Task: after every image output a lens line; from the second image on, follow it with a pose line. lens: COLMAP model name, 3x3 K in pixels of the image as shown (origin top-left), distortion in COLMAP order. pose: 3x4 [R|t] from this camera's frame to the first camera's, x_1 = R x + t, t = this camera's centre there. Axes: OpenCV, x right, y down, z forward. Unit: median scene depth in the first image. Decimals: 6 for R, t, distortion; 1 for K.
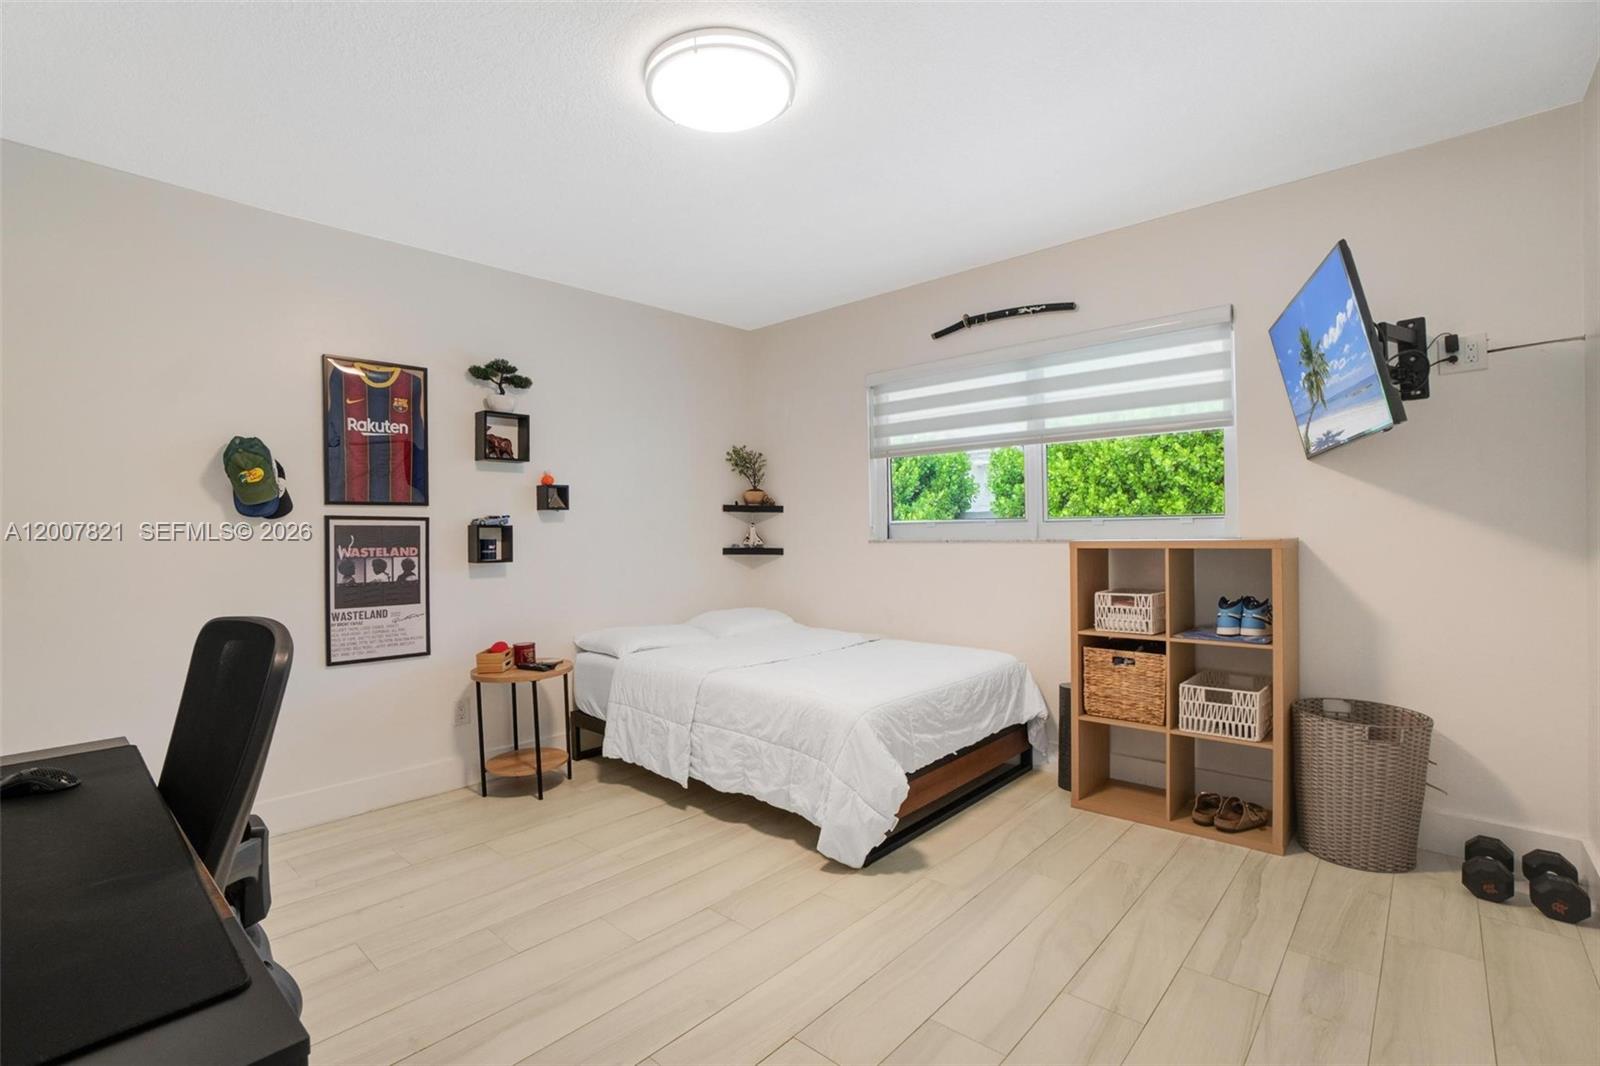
lens RADIAL K [[734.3, 0, 774.3], [0, 734.3, 530.9], [0, 0, 1]] dist [-0.062194, 0.023518]
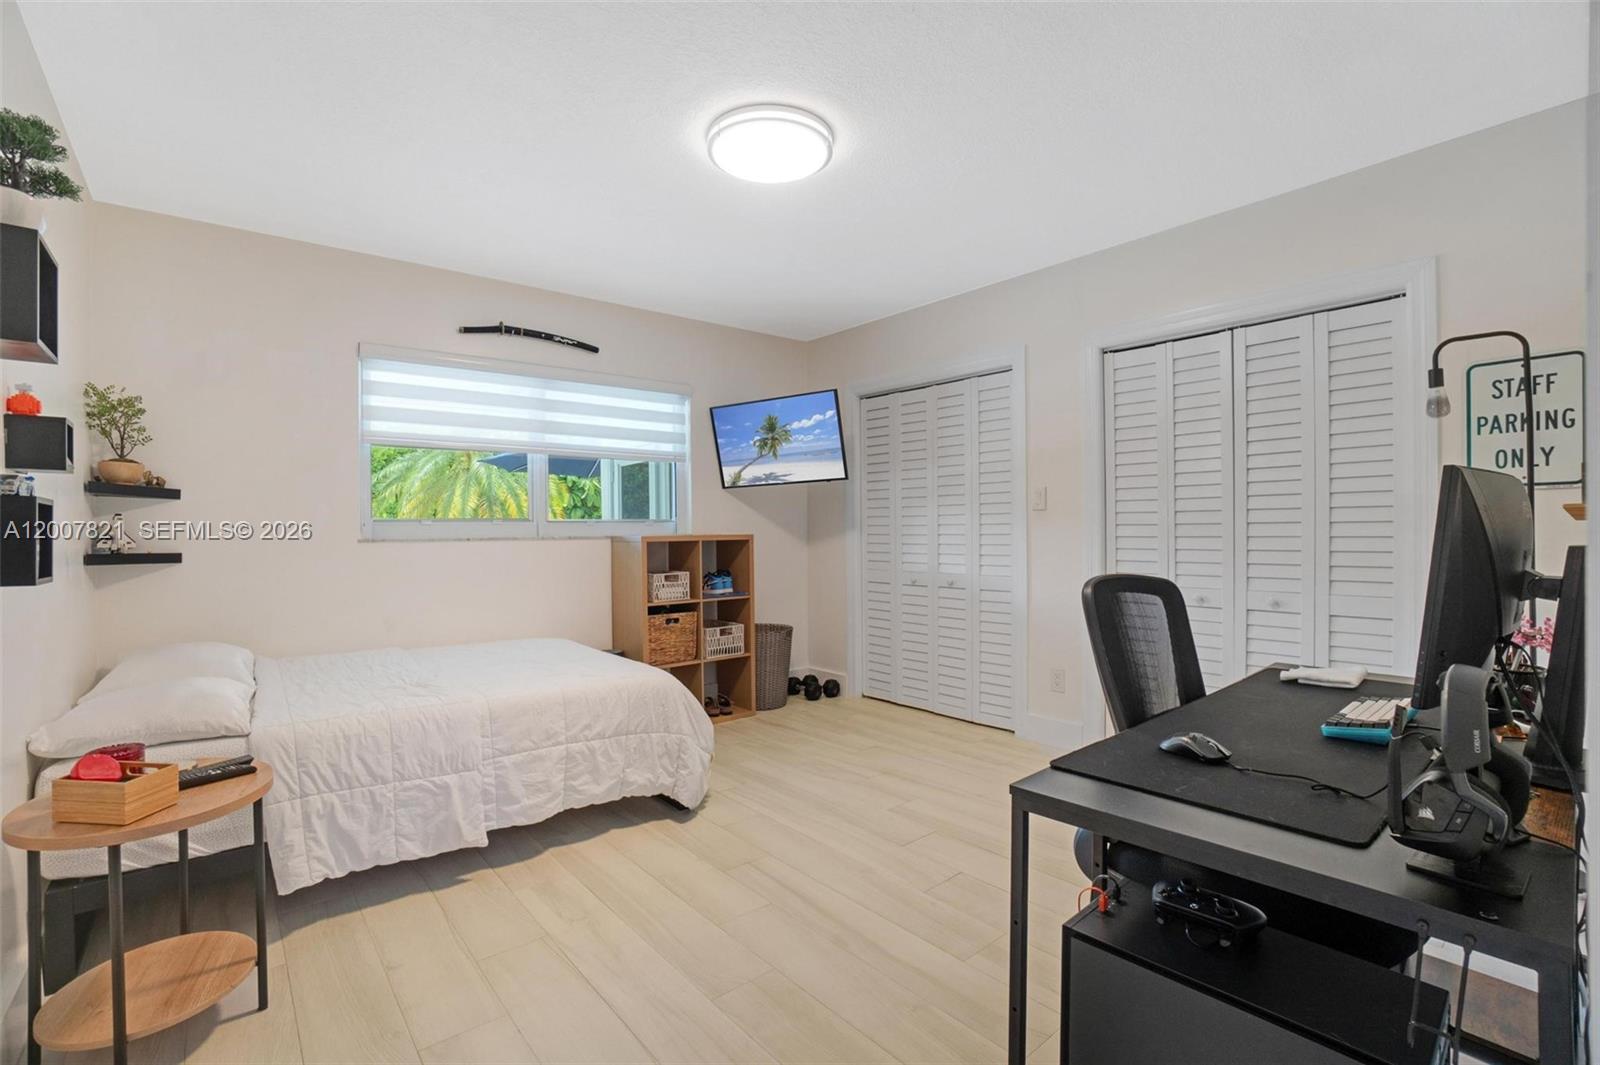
lens RADIAL K [[734.3, 0, 774.3], [0, 734.3, 530.4], [0, 0, 1]] dist [-0.062194, 0.023518]
pose [[0.117181, 0.013643, 0.993017, -0.905930], [0.004089, 0.999891, -0.014220, 0.023103], [-0.993102, 0.005727, 0.117112, 0.619851]]
